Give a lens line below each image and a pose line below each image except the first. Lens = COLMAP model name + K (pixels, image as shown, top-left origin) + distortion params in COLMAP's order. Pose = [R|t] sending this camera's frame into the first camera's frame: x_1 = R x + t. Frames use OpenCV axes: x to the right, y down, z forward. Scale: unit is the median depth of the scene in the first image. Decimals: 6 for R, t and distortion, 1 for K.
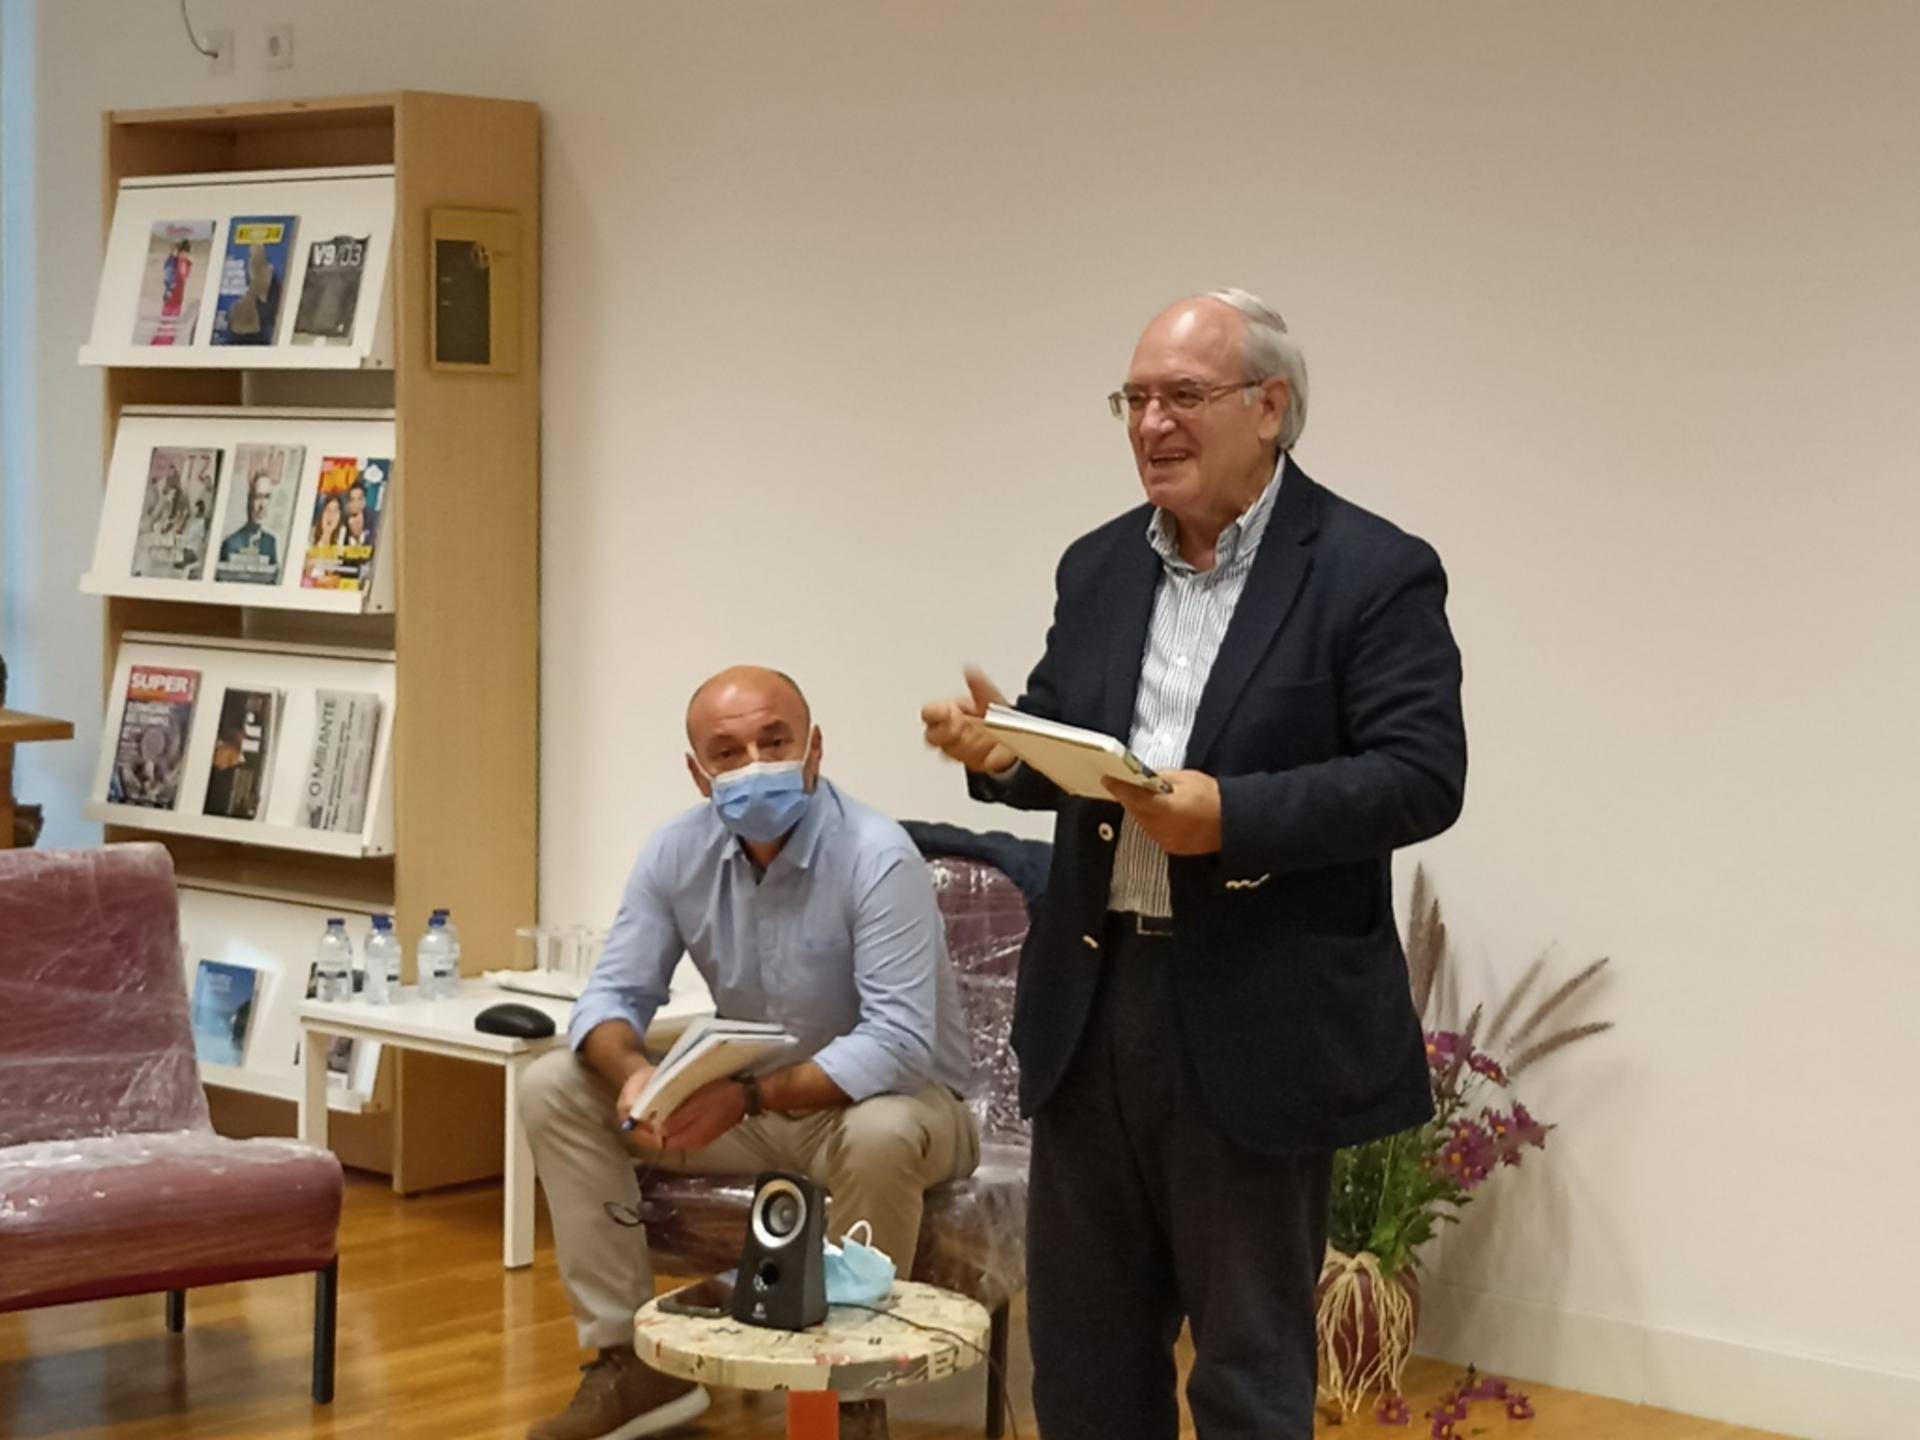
lens RADIAL K [[3750.1, 0, 960.0], [0, 3750.1, 720.0], [0, 0, 1]] dist [0.116265, -0.563308]
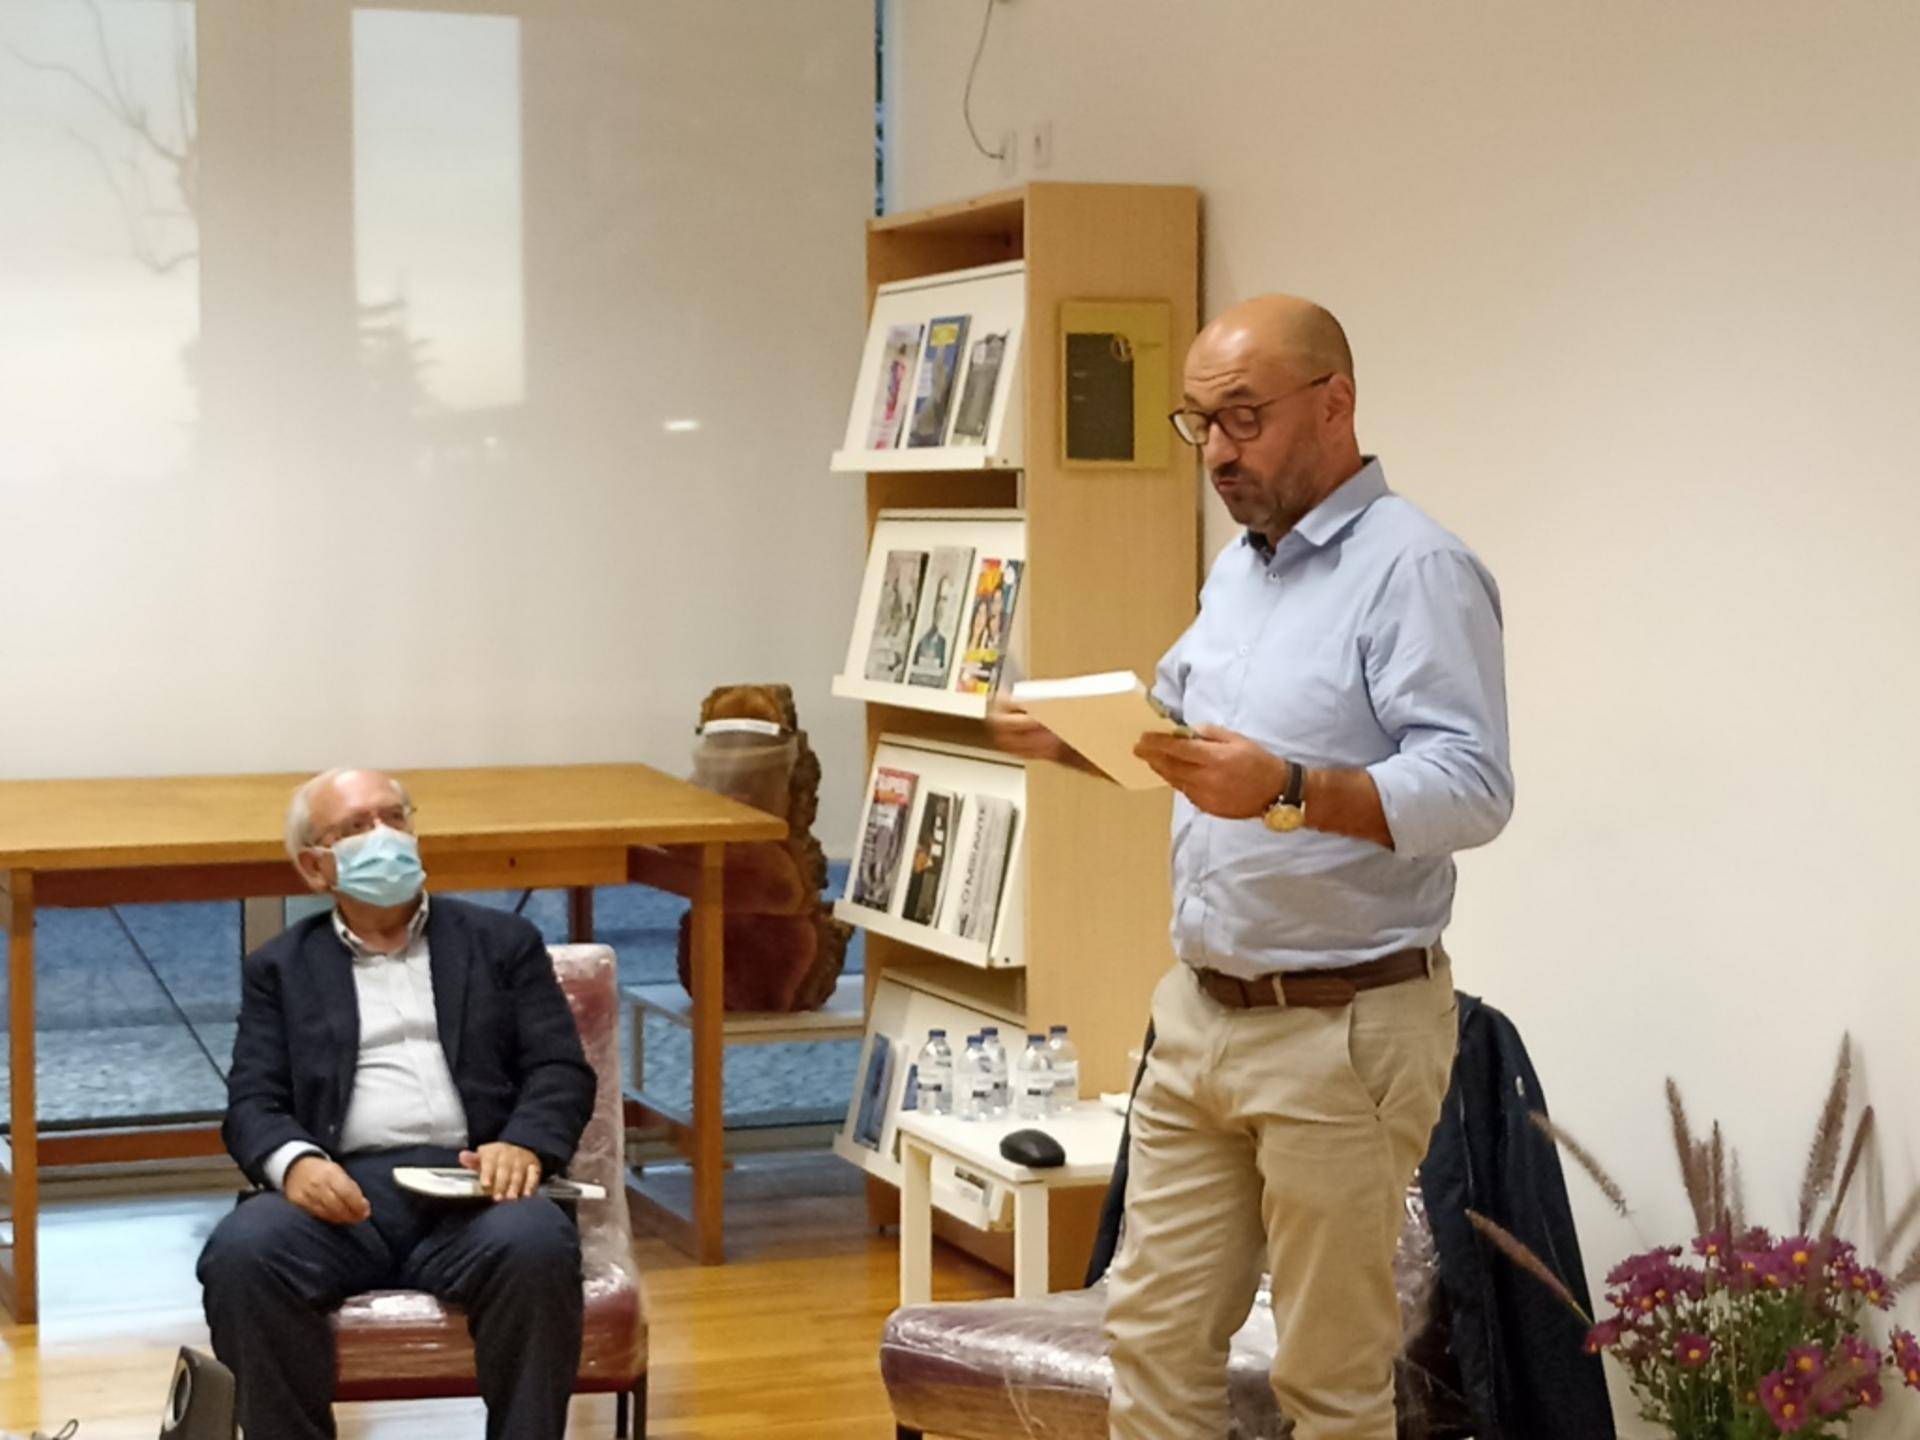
lens RADIAL K [[3673.9, 0, 952.0], [0, 3673.9, 723.6], [0, 0, 1]] dist [0.077685, -0.380592]
pose [[0.881707, 0.011570, -0.471655, 0.277214], [-0.022504, 0.999593, -0.017547, -0.009815], [0.471260, 0.026085, 0.881608, 0.151084]]
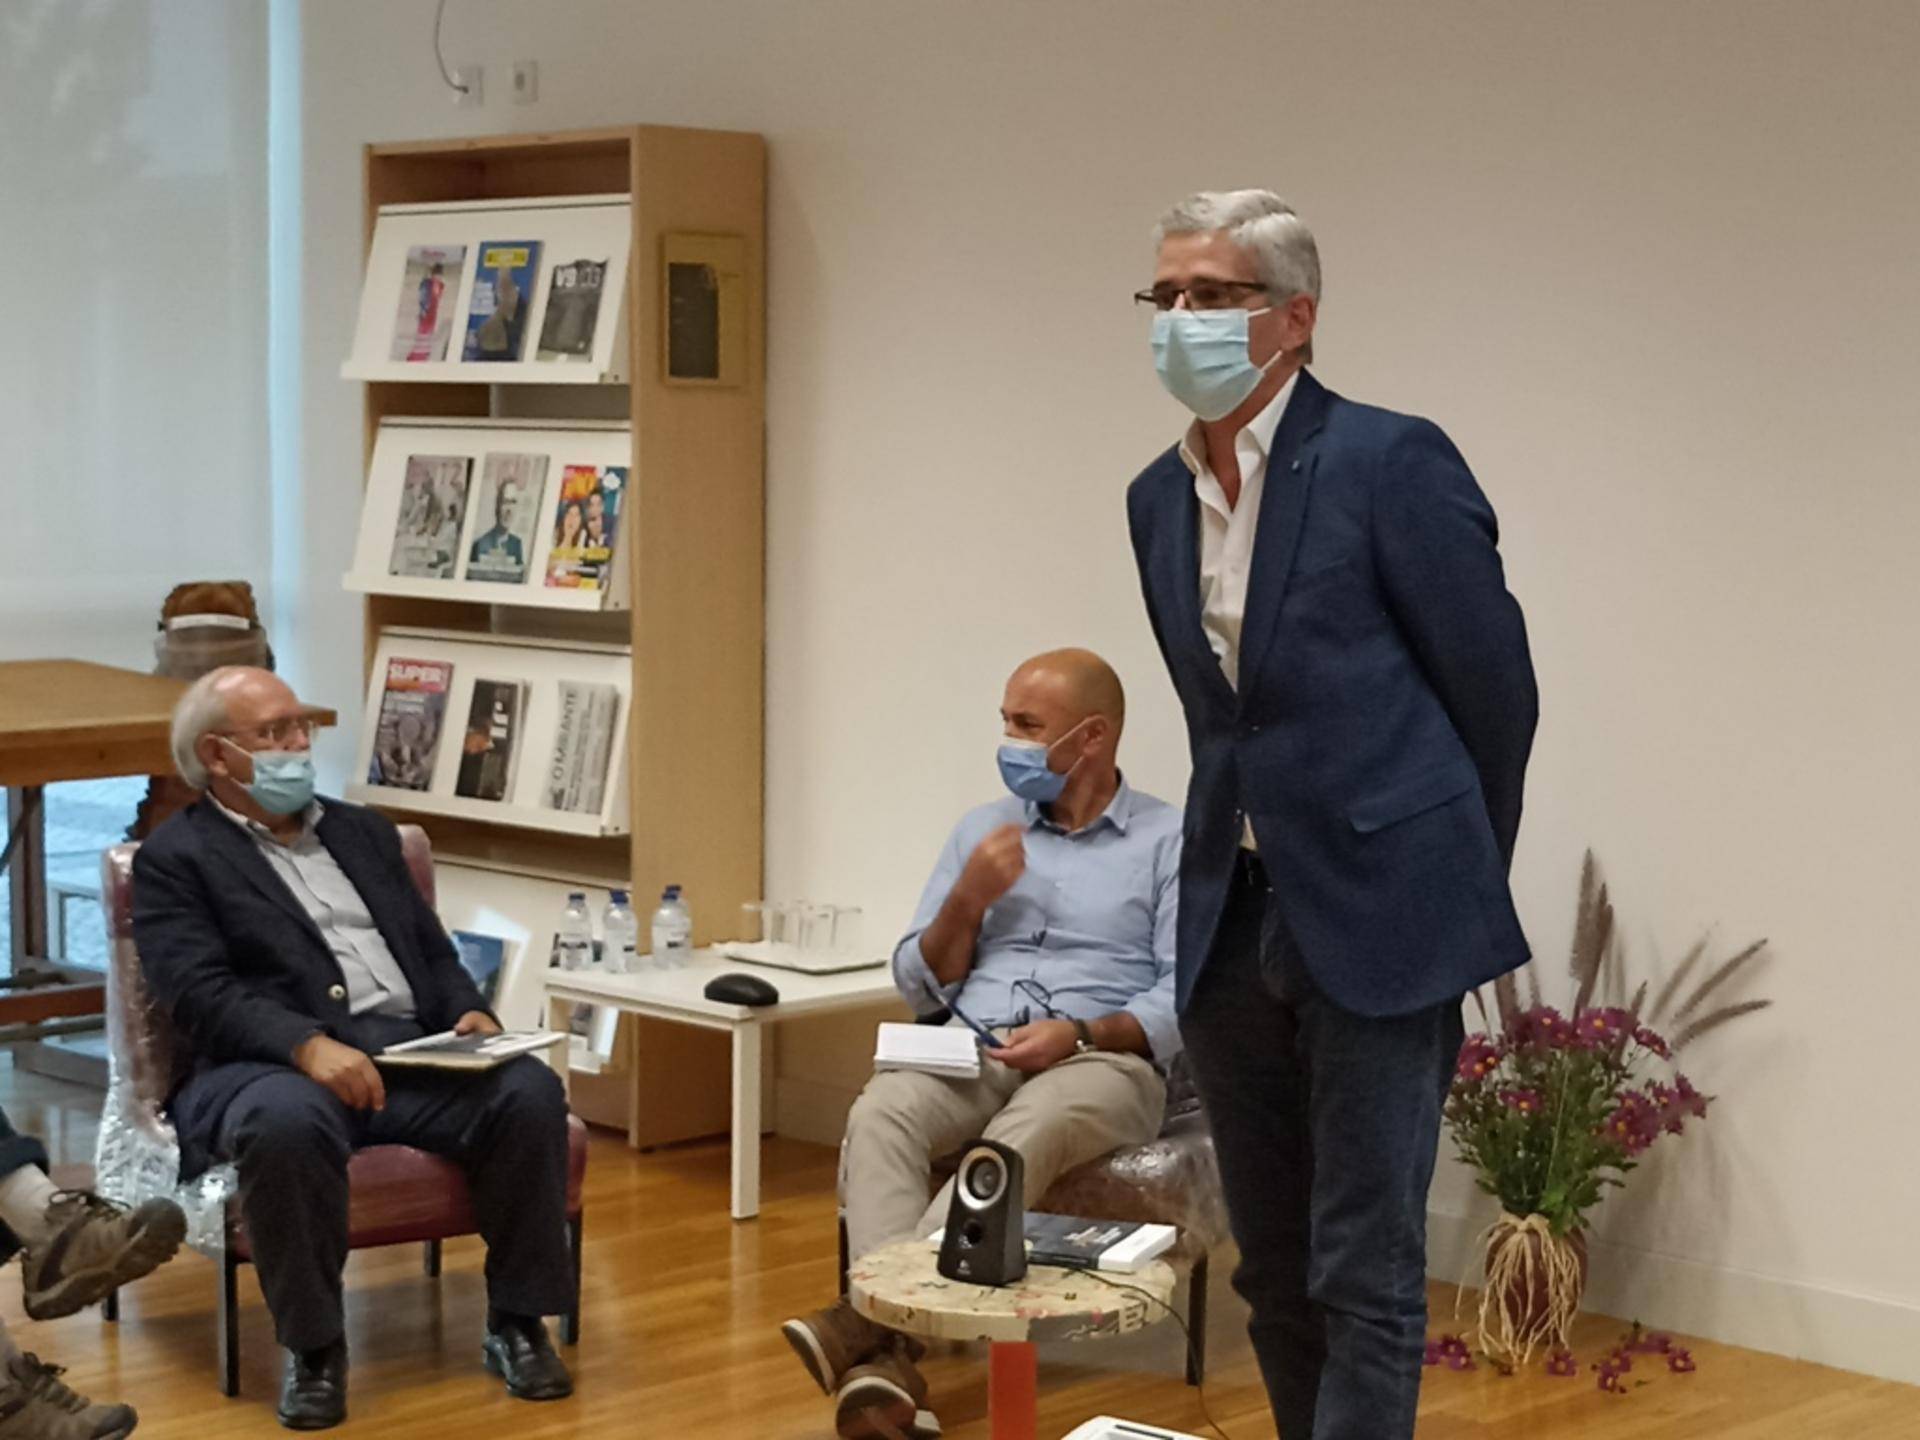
lens RADIAL K [[3565.0, 0, 960.0], [0, 3565.0, 720.0], [0, 0, 1]] dist [0.144052, -0.892826]
pose [[0.998365, 0.001200, -0.057151, 0.002302], [-0.000759, 0.999970, 0.007741, -0.004878], [0.057158, -0.007685, 0.998336, -0.016307]]
